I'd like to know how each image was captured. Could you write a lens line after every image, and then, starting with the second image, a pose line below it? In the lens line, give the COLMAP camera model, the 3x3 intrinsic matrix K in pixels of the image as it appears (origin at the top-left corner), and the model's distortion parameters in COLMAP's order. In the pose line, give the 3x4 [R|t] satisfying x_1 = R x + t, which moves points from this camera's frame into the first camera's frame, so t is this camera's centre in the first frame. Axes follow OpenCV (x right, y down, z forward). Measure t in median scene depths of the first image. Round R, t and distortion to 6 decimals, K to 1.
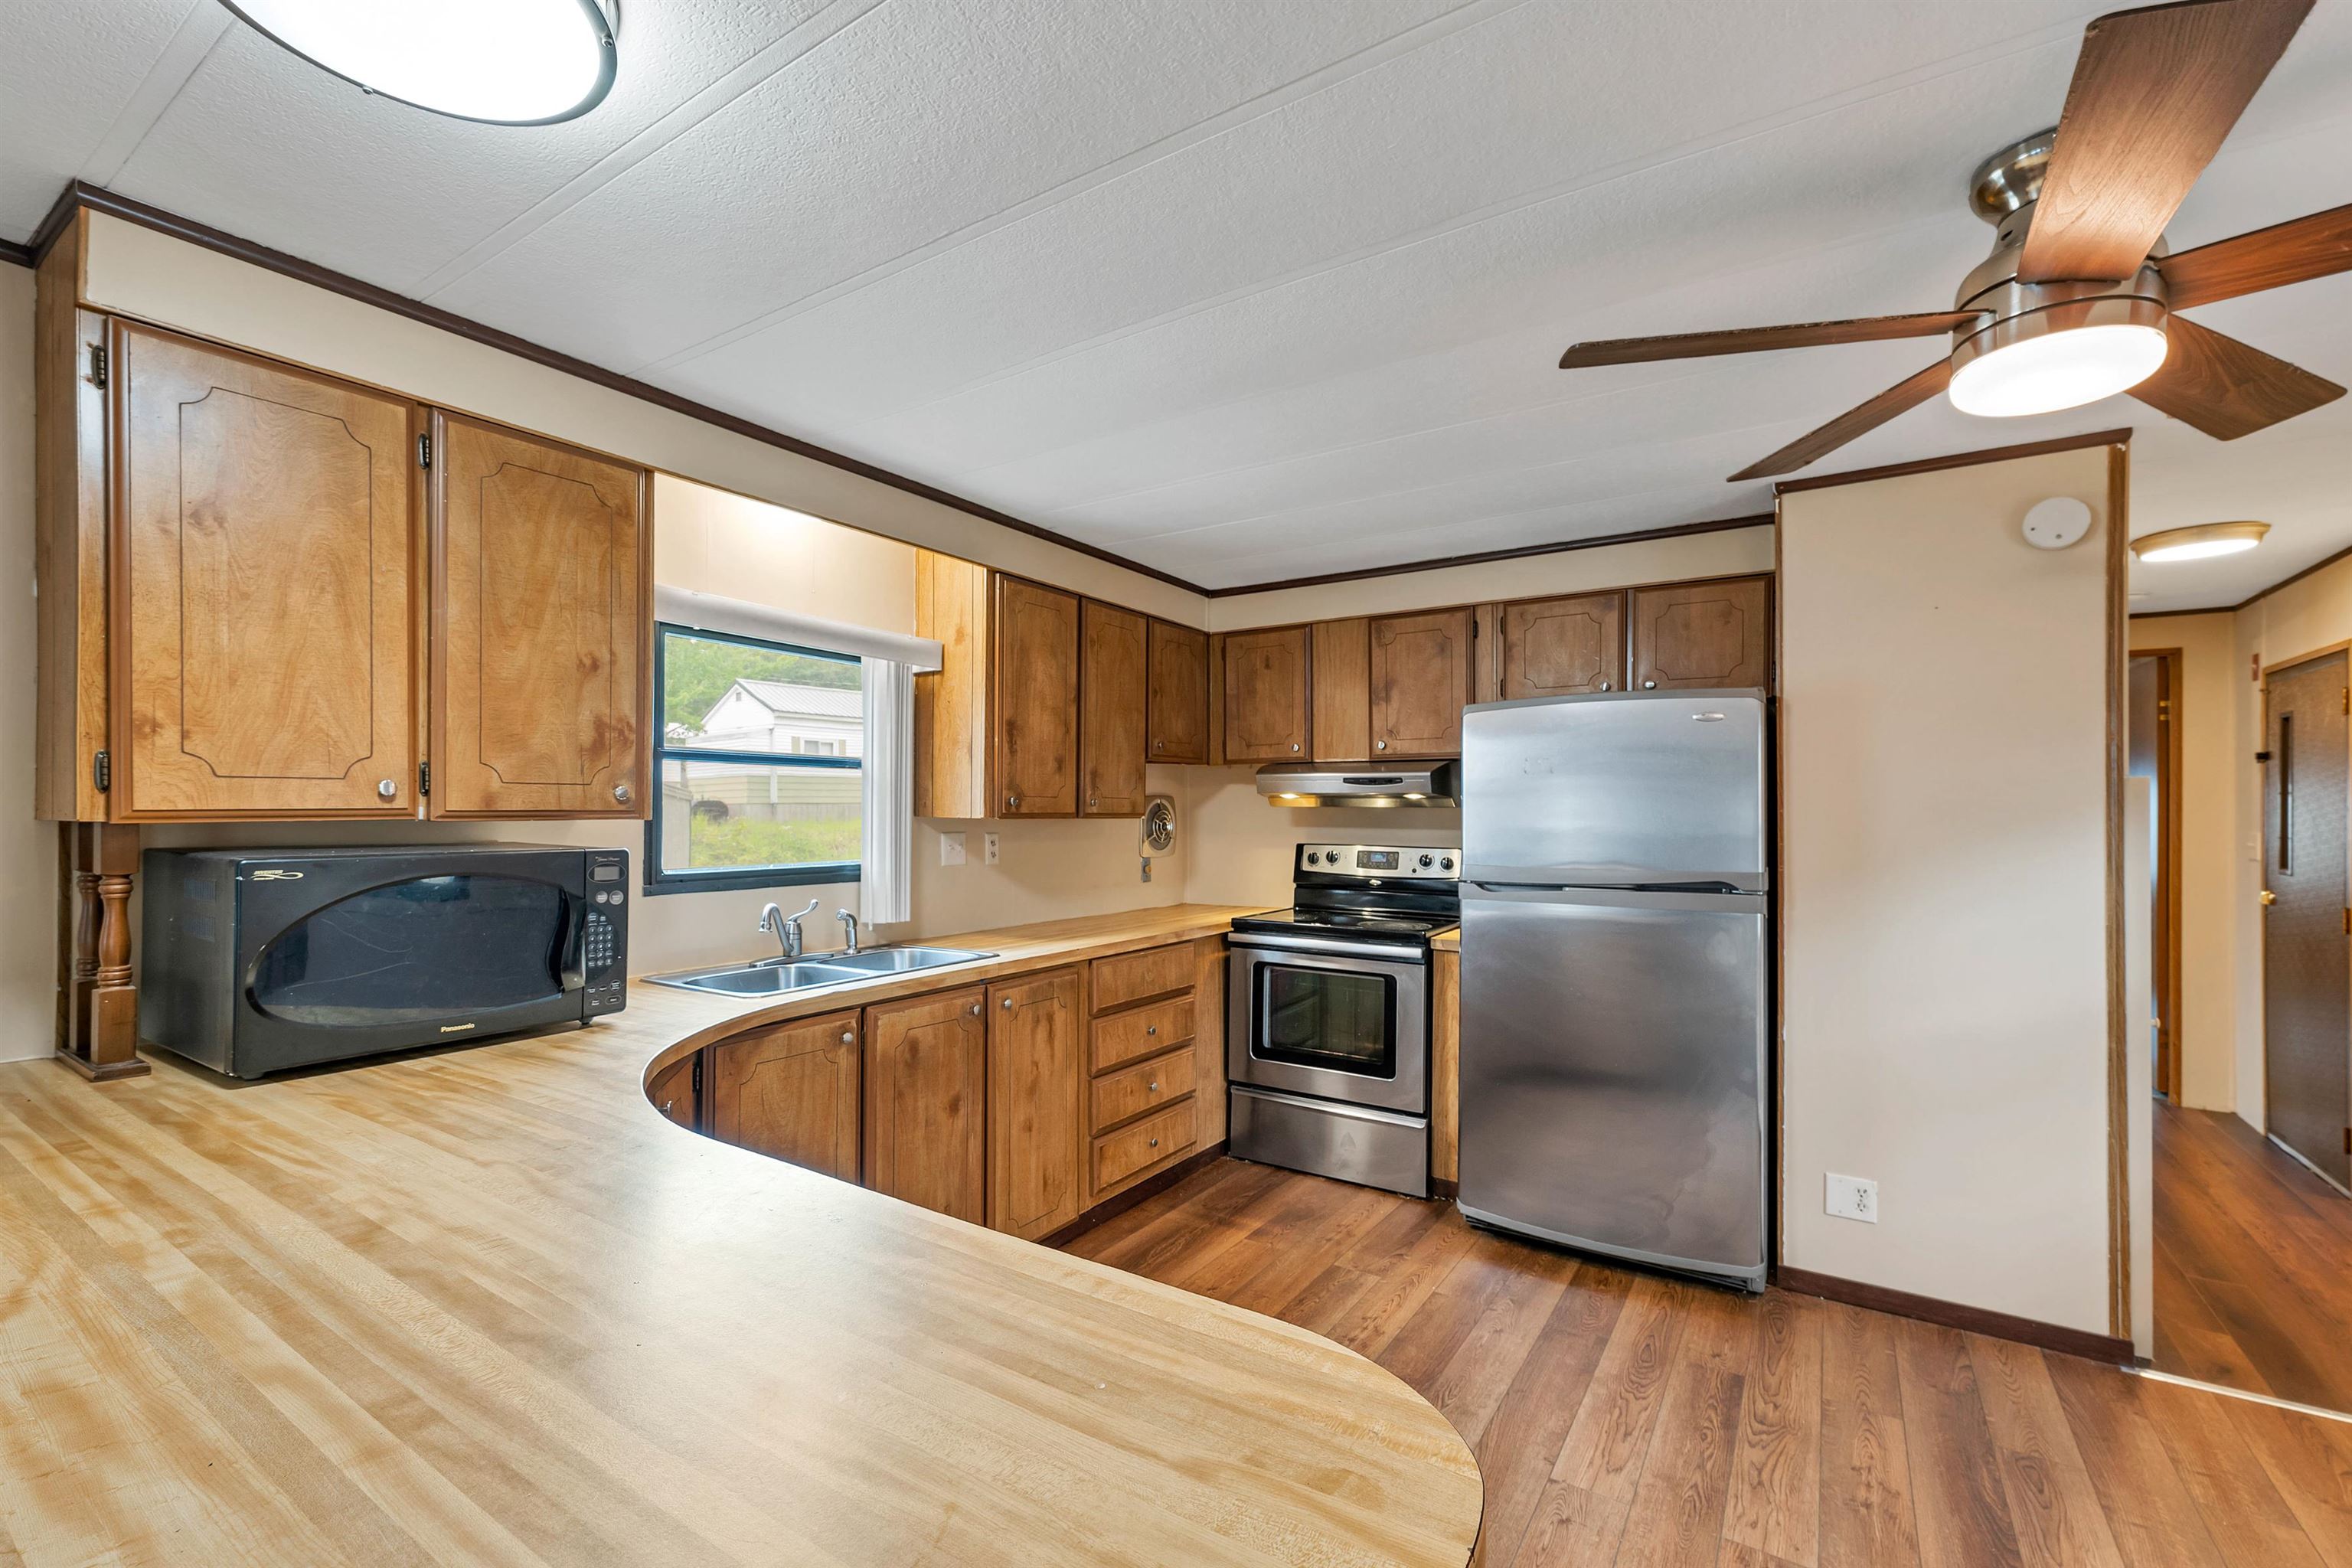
lens RADIAL K [[1017.2, 0, 1179.8], [0, 1017.2, 813.8], [0, 0, 1]] dist [-0.000536, -0.000305]
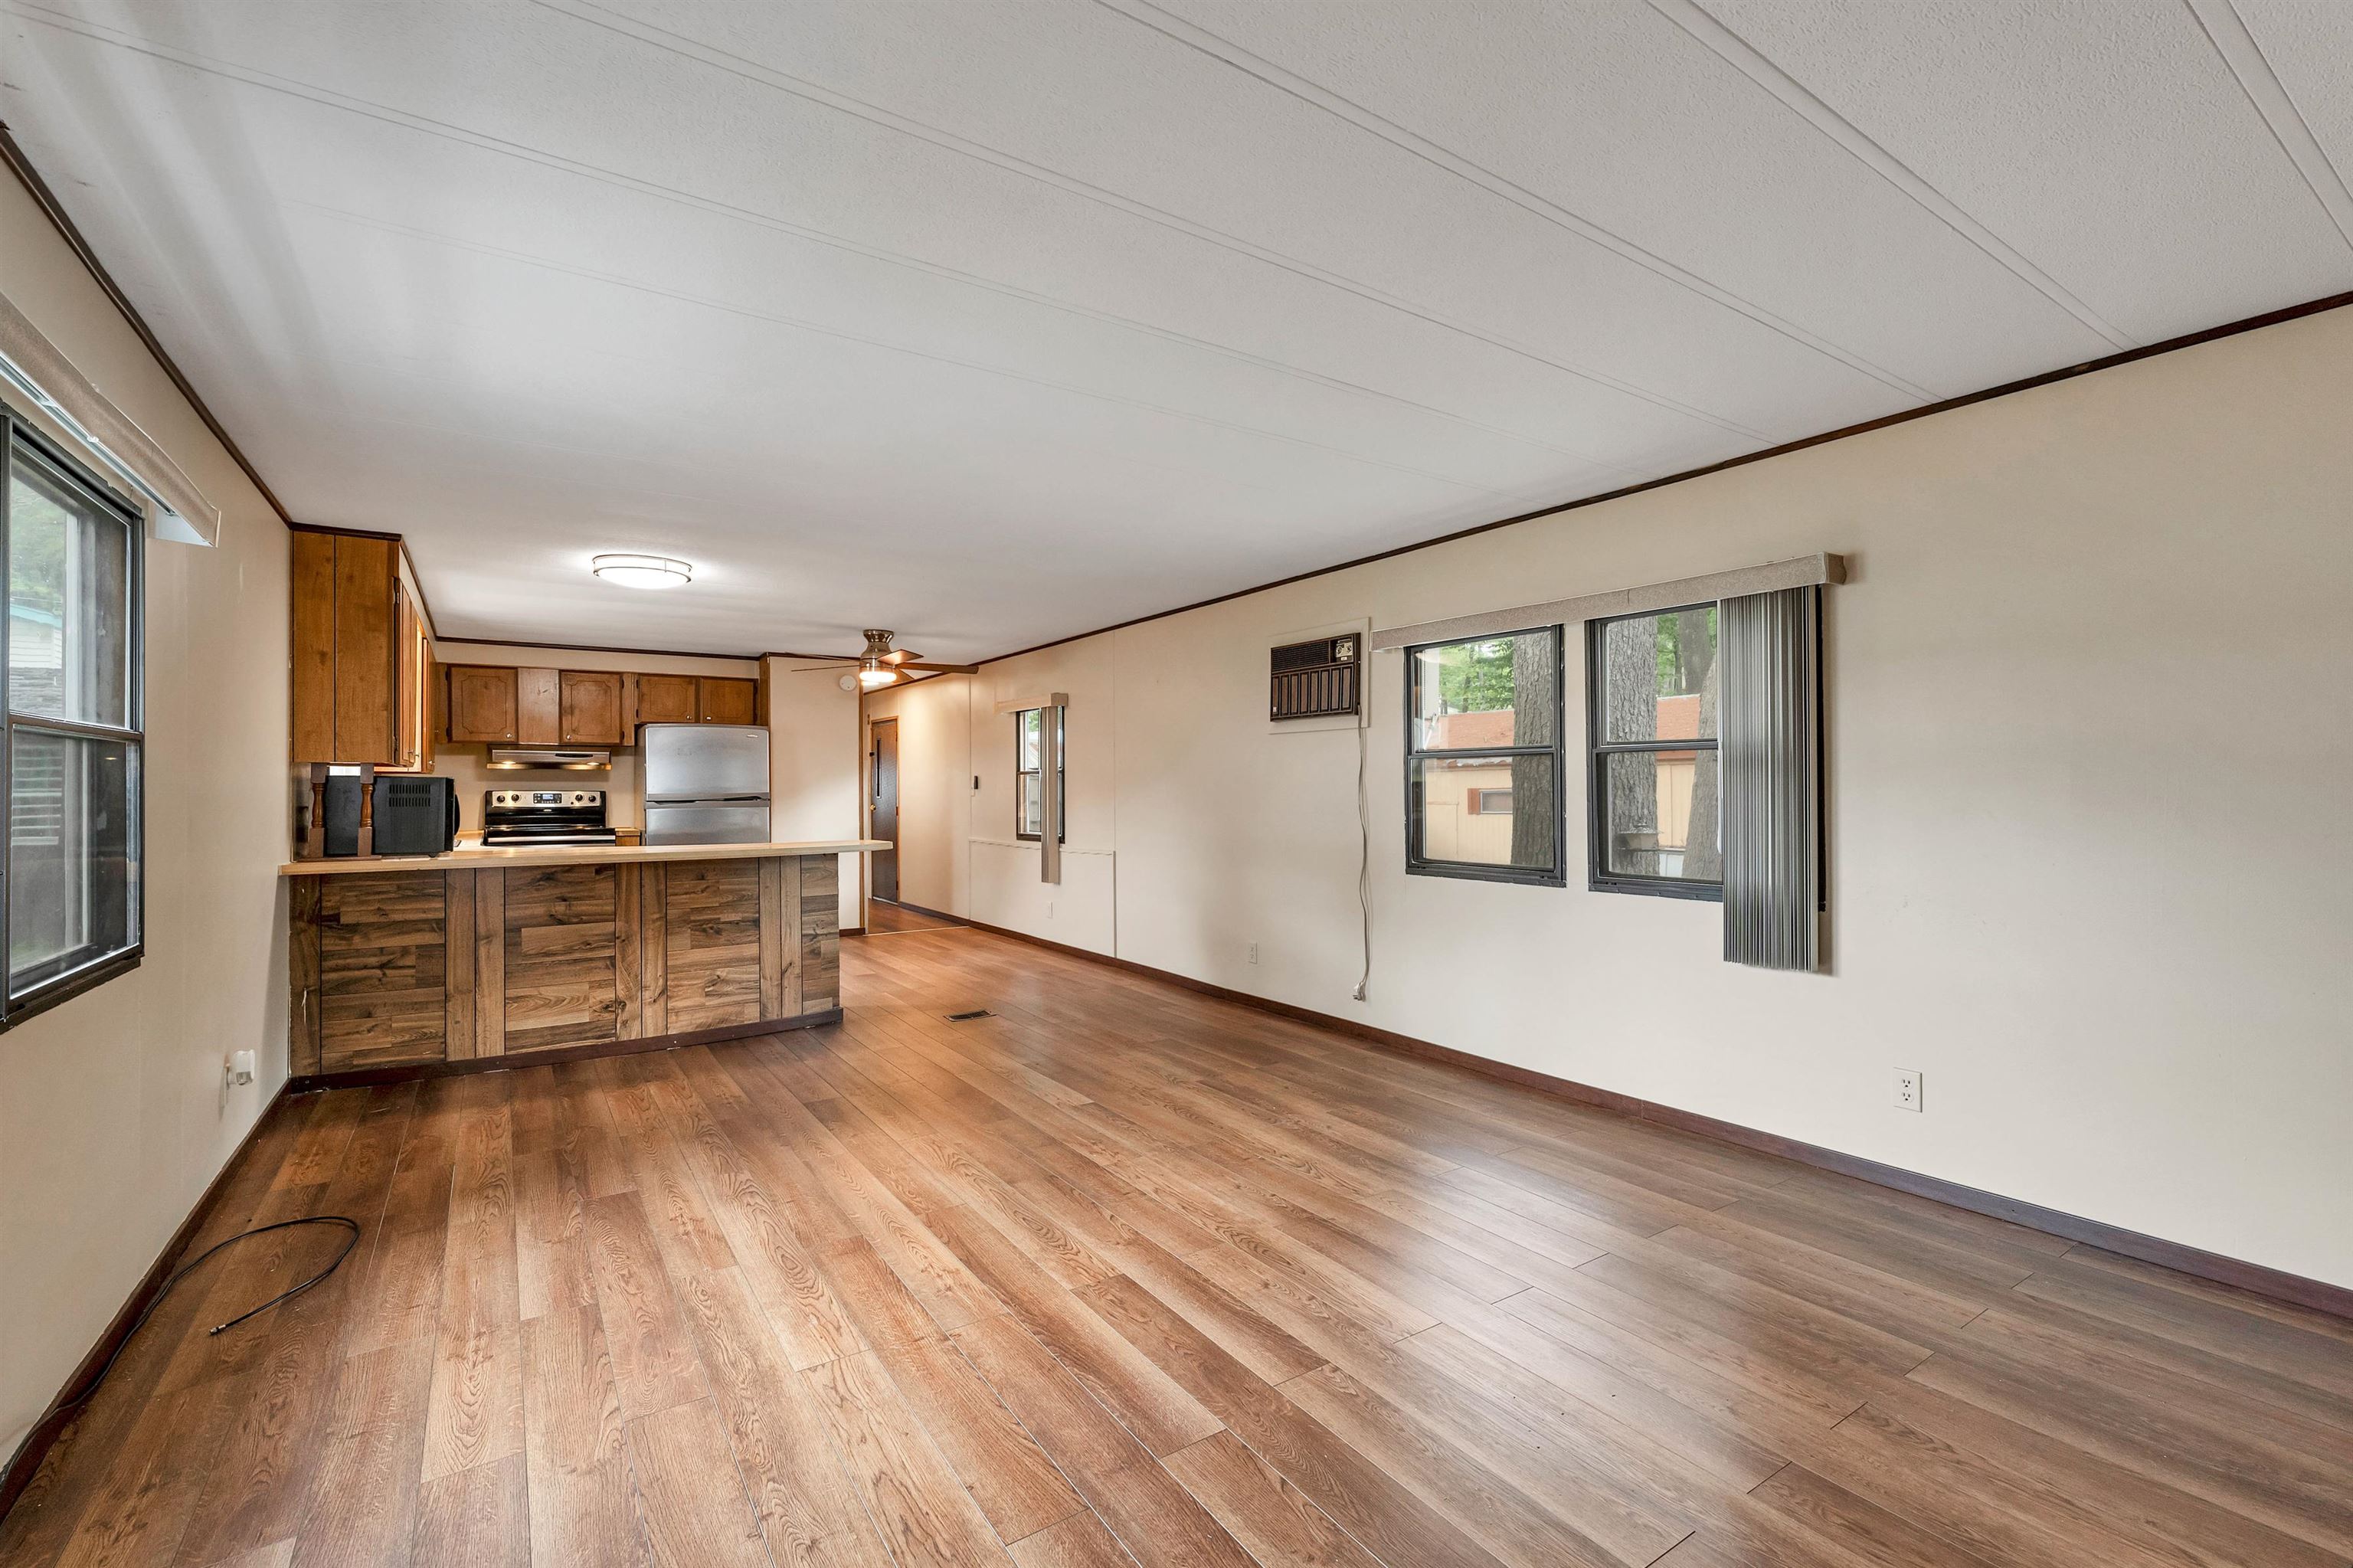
lens RADIAL K [[1026.7, 0, 1176.5], [0, 1026.7, 784.0], [0, 0, 1]] dist [0.001349, 0.000111]
pose [[0.392388, -0.001117, 0.919799, -1.367524], [0.007795, 0.999967, -0.002112, 0.040880], [-0.919767, 0.007999, 0.392384, -0.986941]]
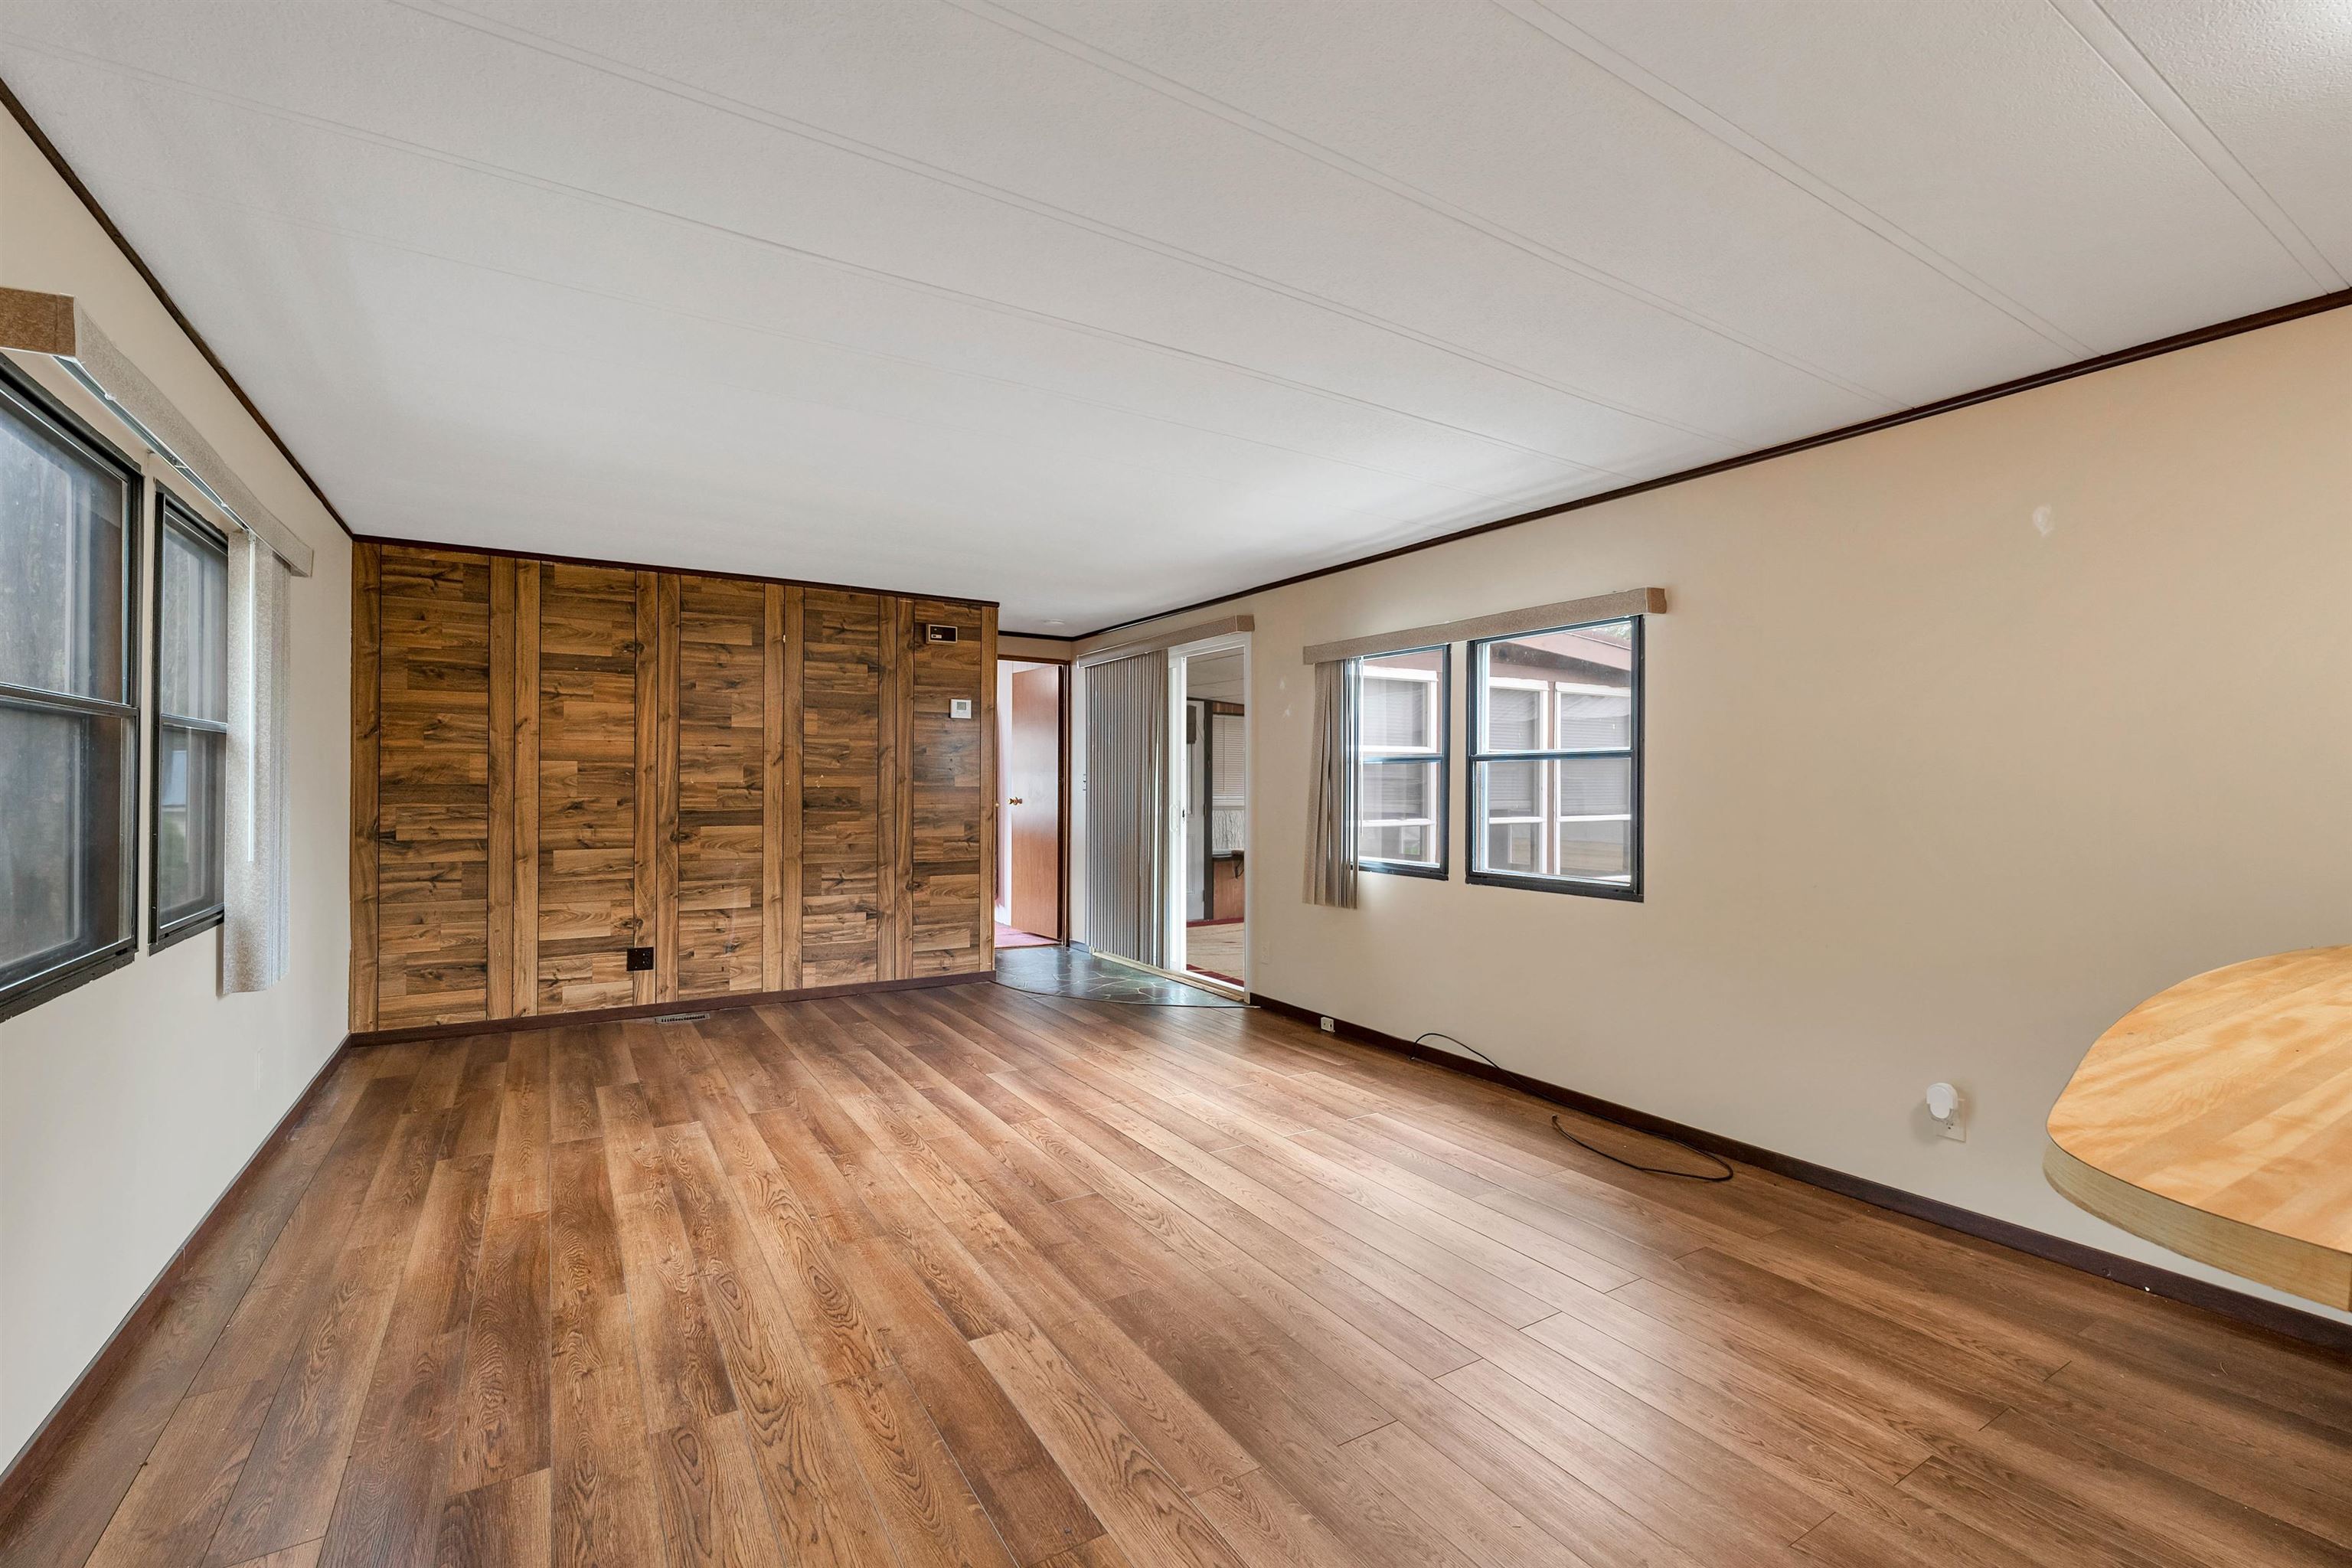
lens RADIAL K [[993.6, 0, 1174.5], [0, 993.6, 767.3], [0, 0, 1]] dist [0.001025, -0.000198]
pose [[-0.420612, -0.022835, -0.906953, 0.283802], [-0.010669, 0.999739, -0.020223, 0.036077], [0.907178, 0.001170, -0.420746, -0.000666]]
